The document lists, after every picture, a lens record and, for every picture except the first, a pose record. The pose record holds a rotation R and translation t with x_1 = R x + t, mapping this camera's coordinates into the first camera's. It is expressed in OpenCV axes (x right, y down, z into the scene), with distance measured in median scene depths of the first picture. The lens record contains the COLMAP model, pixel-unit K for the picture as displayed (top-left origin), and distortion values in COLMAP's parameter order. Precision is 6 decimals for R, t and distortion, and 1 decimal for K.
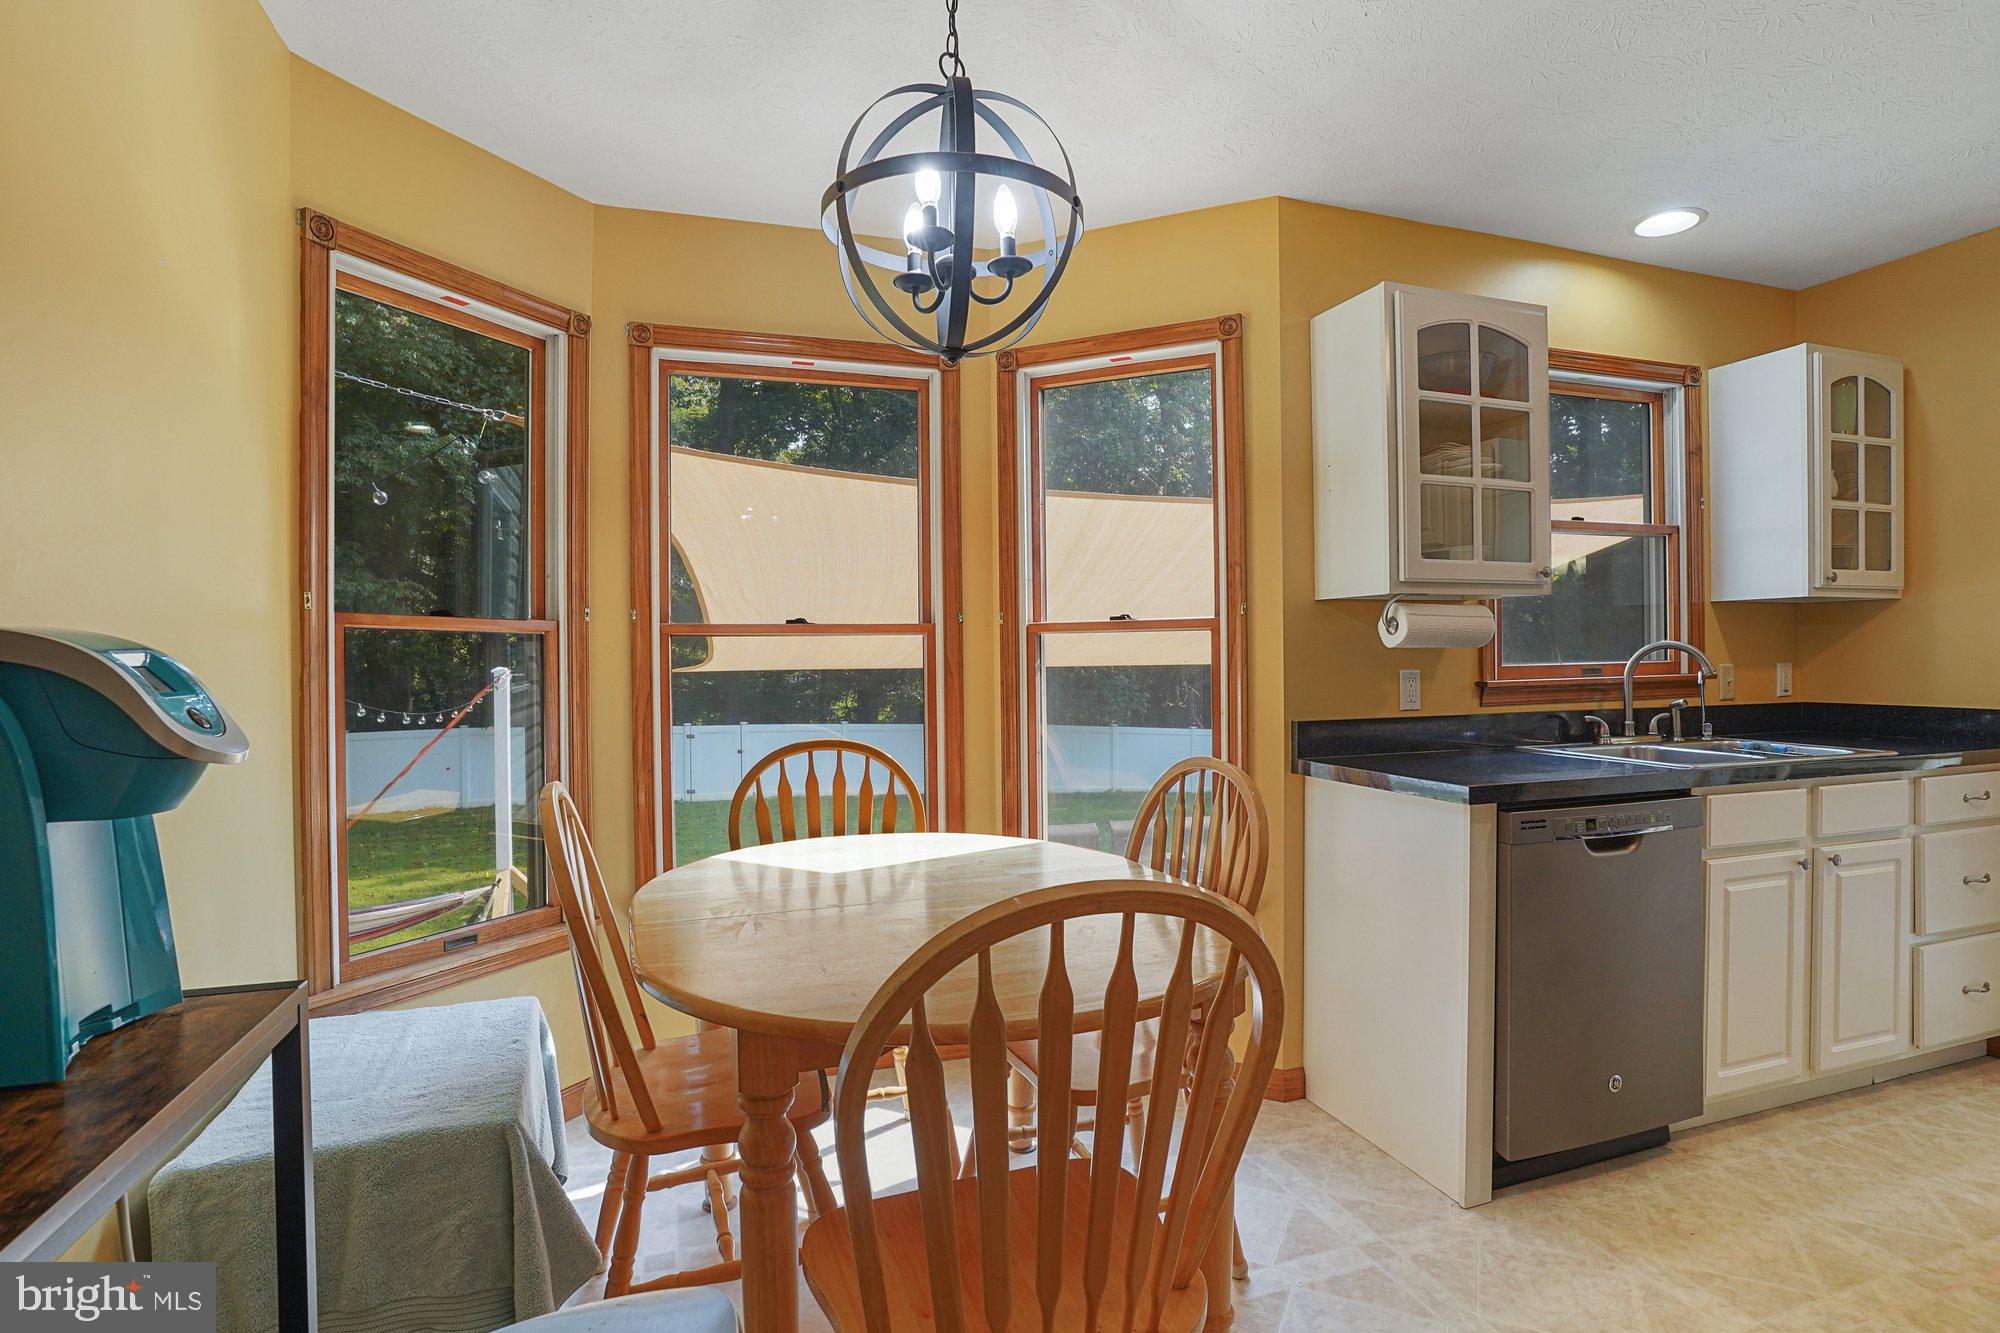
lens RADIAL K [[983.7, 0, 1000.0], [0, 983.7, 666.5], [0, 0, 1]] dist [-0.076981, 0.031885]
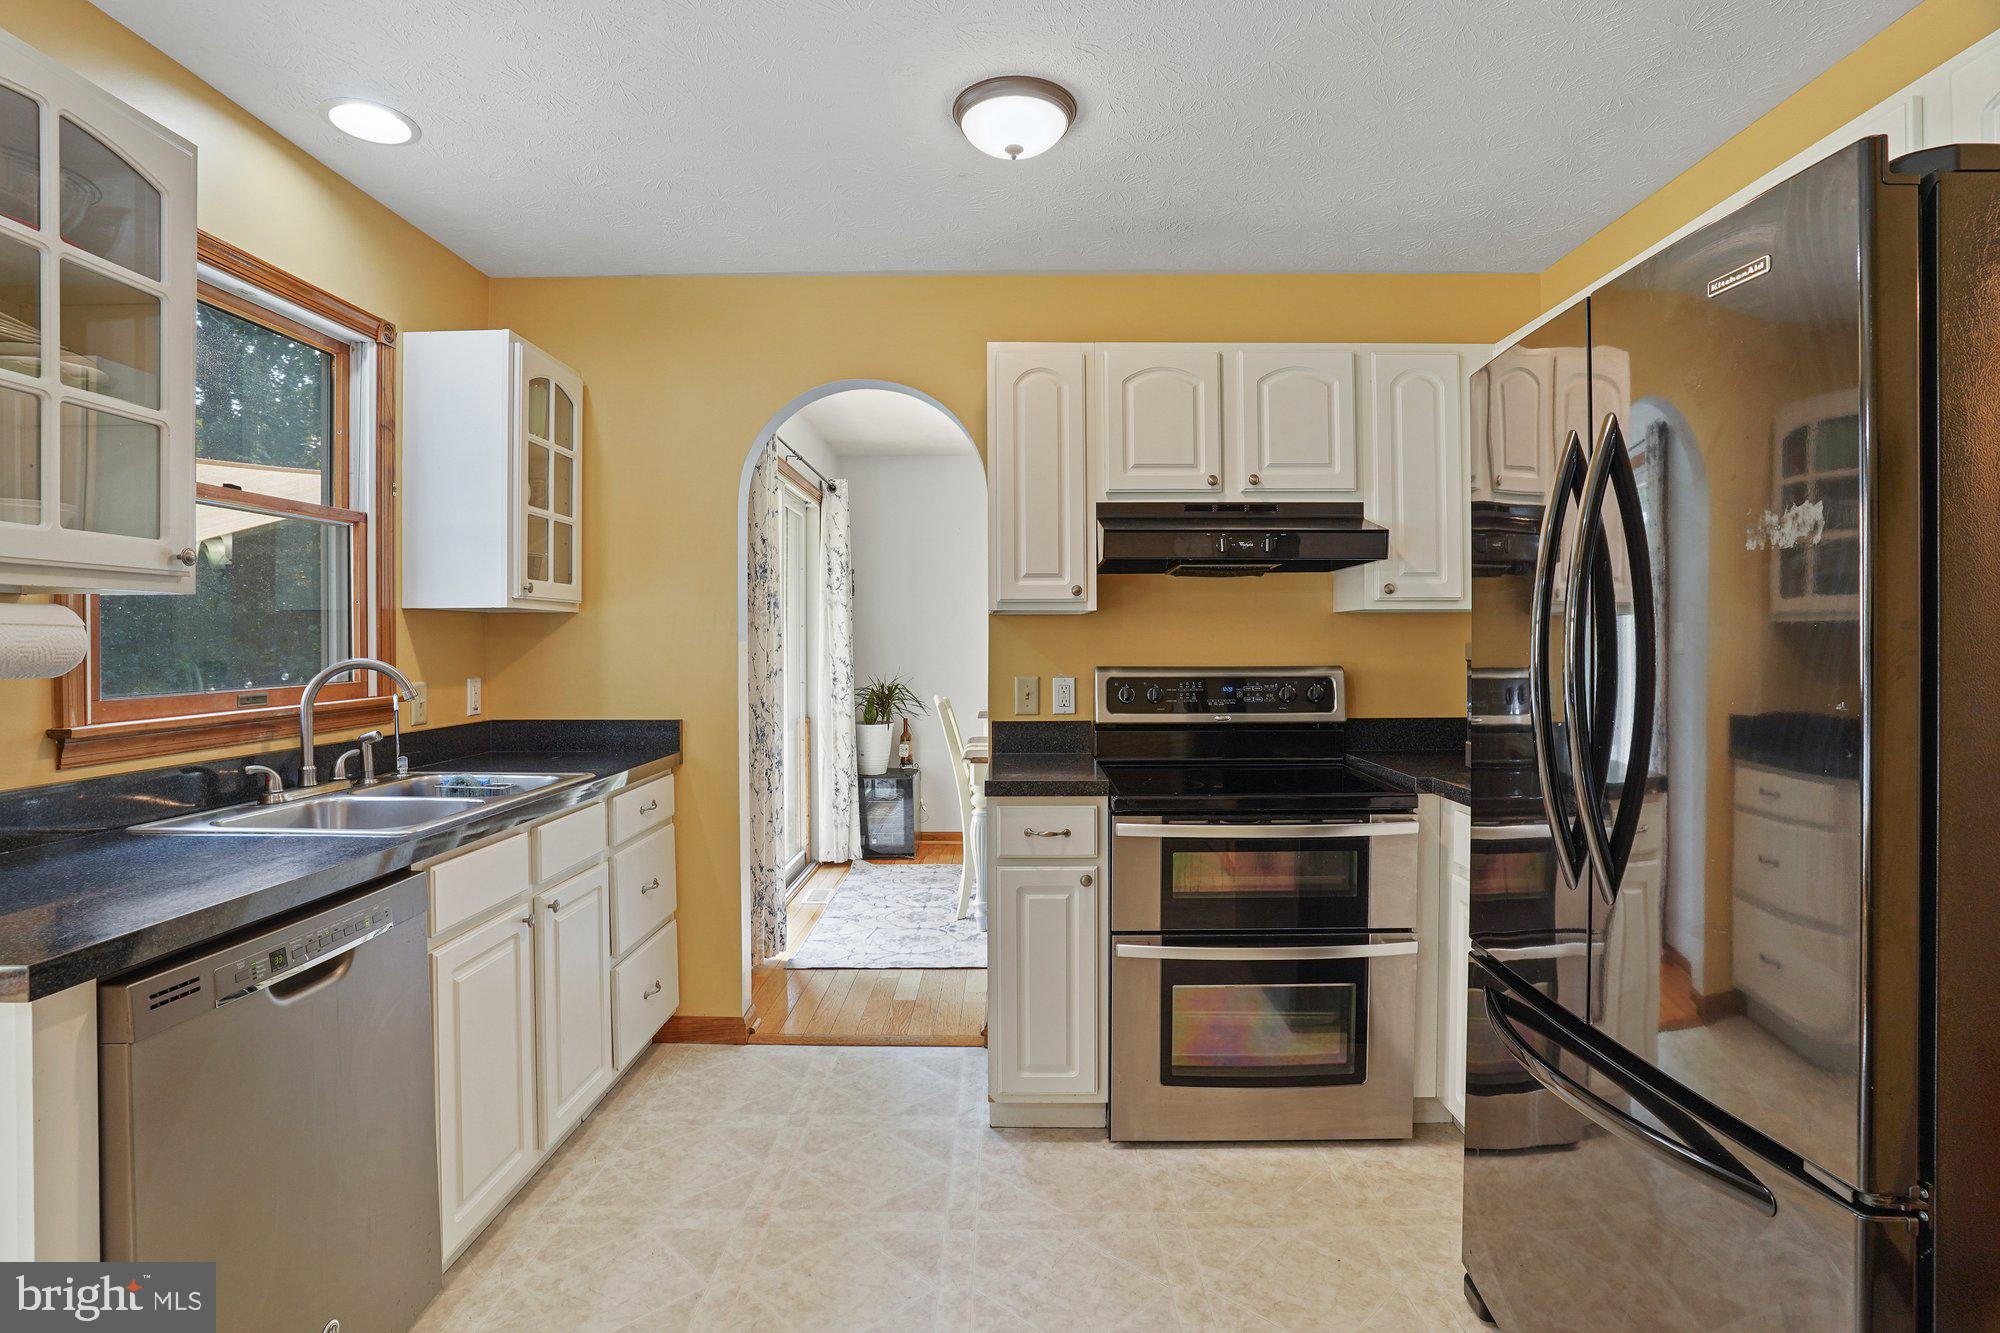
lens RADIAL K [[991.1, 0, 1000.8], [0, 991.1, 639.0], [0, 0, 1]] dist [-0.075113, 0.035115]
pose [[0.325181, 0.008971, 0.945609, 0.126941], [0.014055, 0.999799, -0.014318, -0.023955], [-0.945547, 0.017947, 0.324989, 0.250184]]
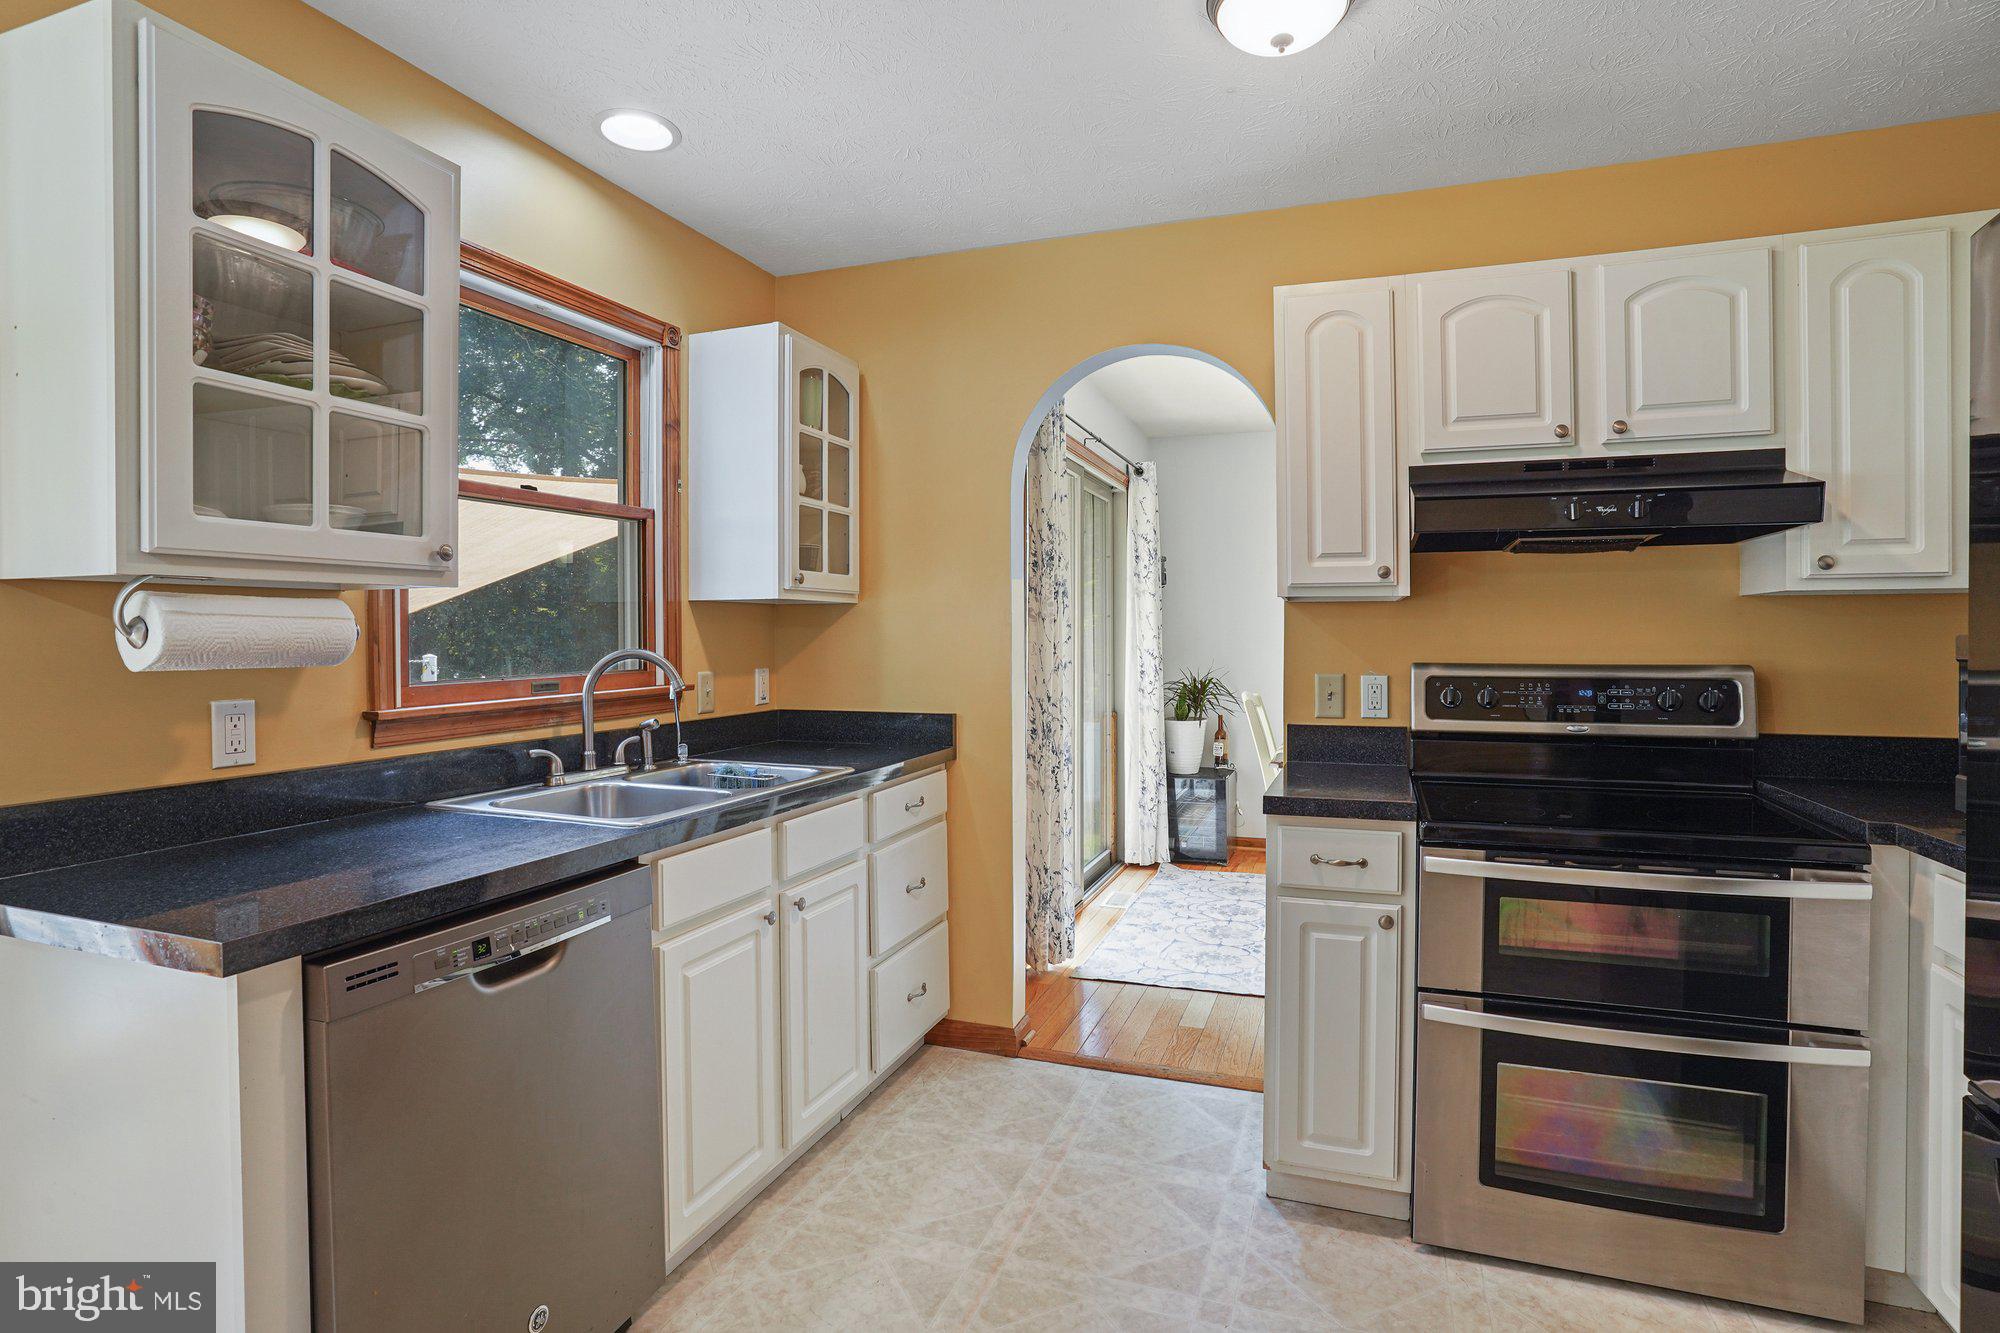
lens RADIAL K [[998.3, 0, 1004.7], [0, 998.3, 636.4], [0, 0, 1]] dist [-0.076950, 0.038191]
pose [[0.619922, 0.003647, 0.784655, 0.239810], [0.008924, 0.999892, -0.011699, -0.024765], [-0.784612, 0.014255, 0.619823, 0.236792]]
